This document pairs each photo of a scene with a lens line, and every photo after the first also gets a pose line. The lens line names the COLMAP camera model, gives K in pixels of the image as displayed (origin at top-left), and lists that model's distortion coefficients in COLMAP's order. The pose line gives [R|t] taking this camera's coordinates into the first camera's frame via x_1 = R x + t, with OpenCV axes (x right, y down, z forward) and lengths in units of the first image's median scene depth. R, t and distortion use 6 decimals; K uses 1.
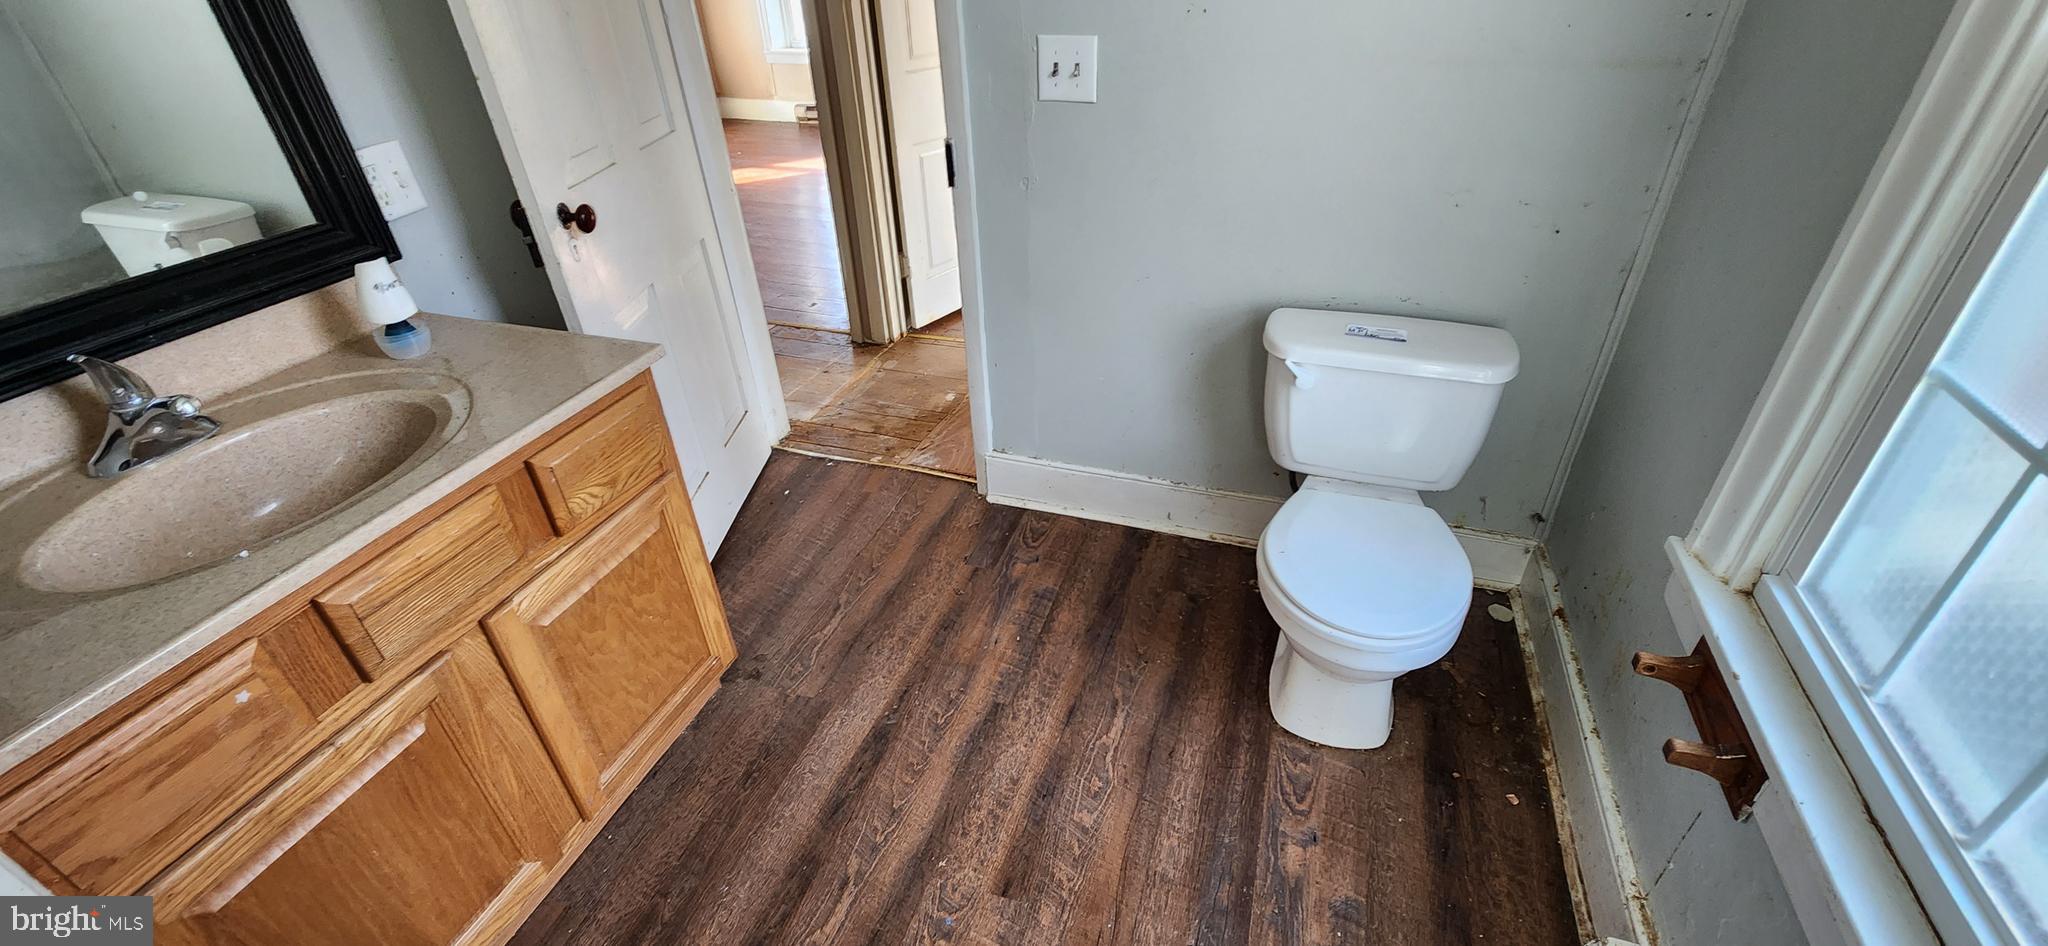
lens RADIAL K [[849.5, 0, 1057.3], [0, 849.5, 463.0], [0, 0, 1]] dist [0.001748, 0.000210]
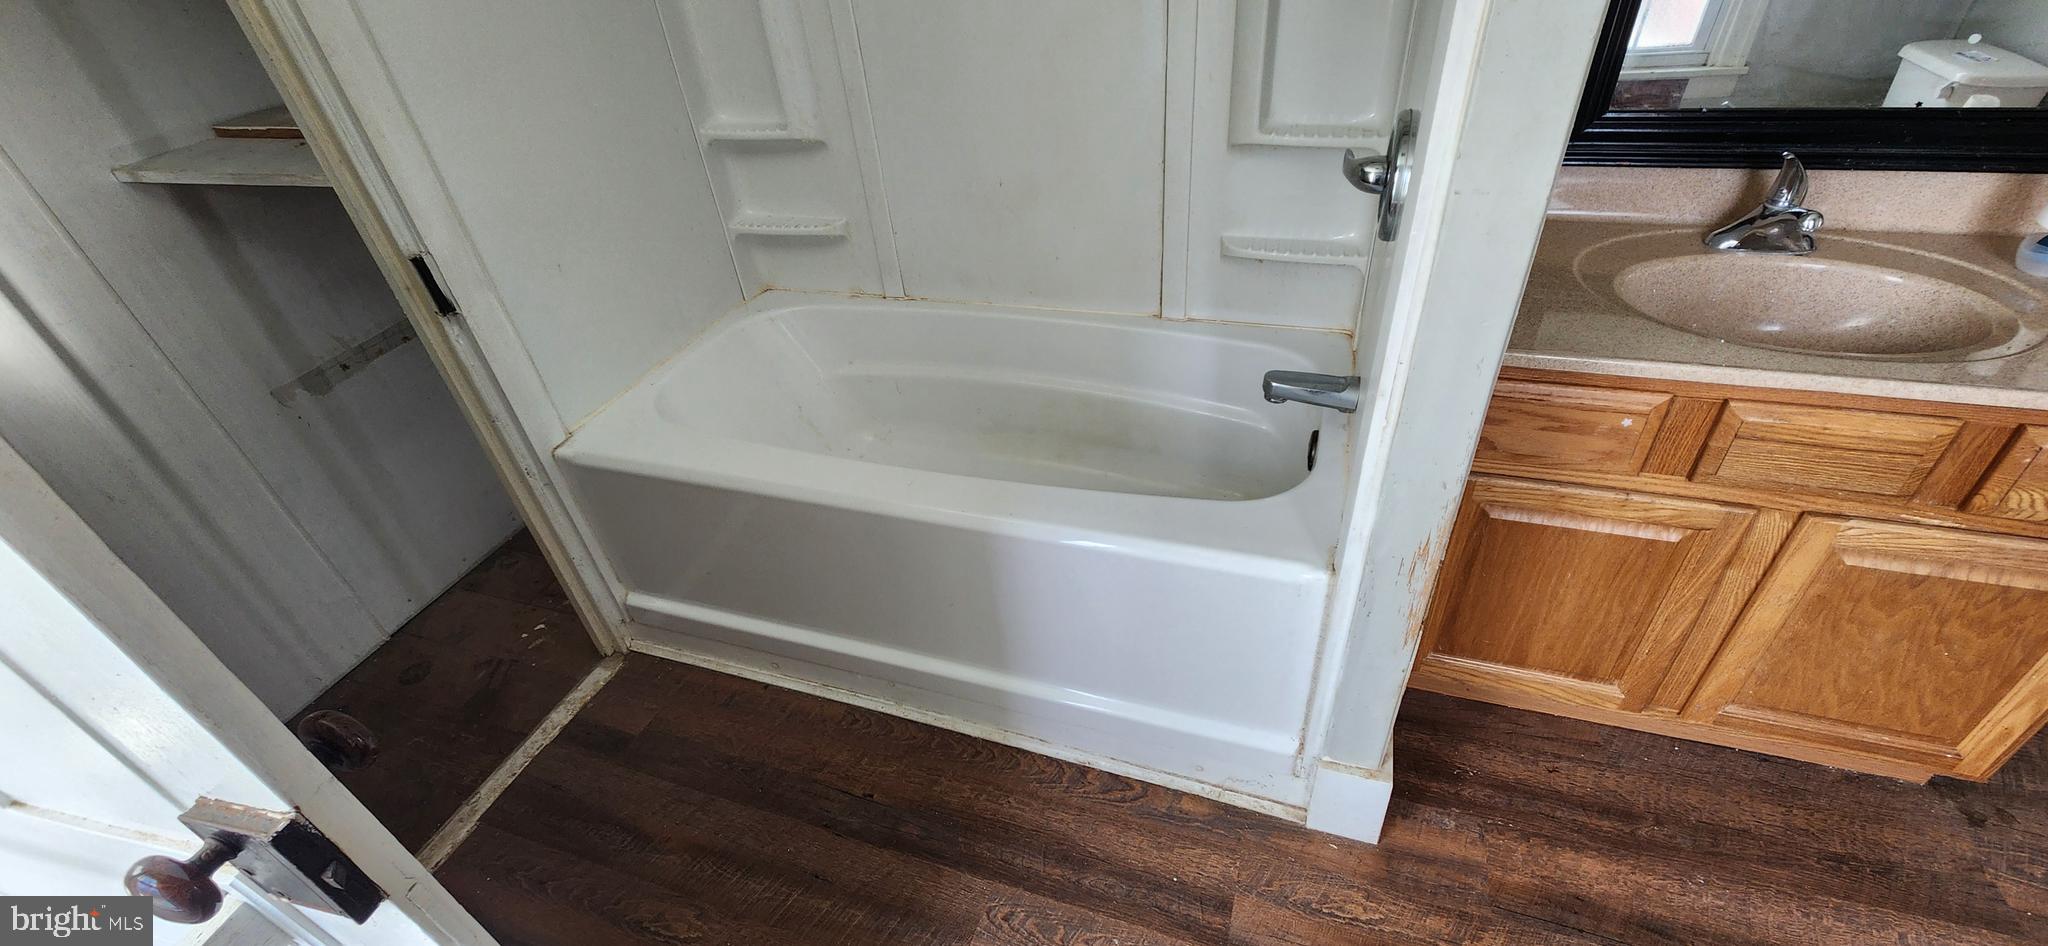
lens RADIAL K [[832.4, 0, 1020.2], [0, 832.4, 479.4], [0, 0, 1]] dist [0.011345, -0.005068]
pose [[-0.030666, 0.615301, -0.787696, 0.119856], [-0.470868, 0.686249, 0.554388, 0.046439], [0.881671, 0.387901, 0.268680, -0.116682]]
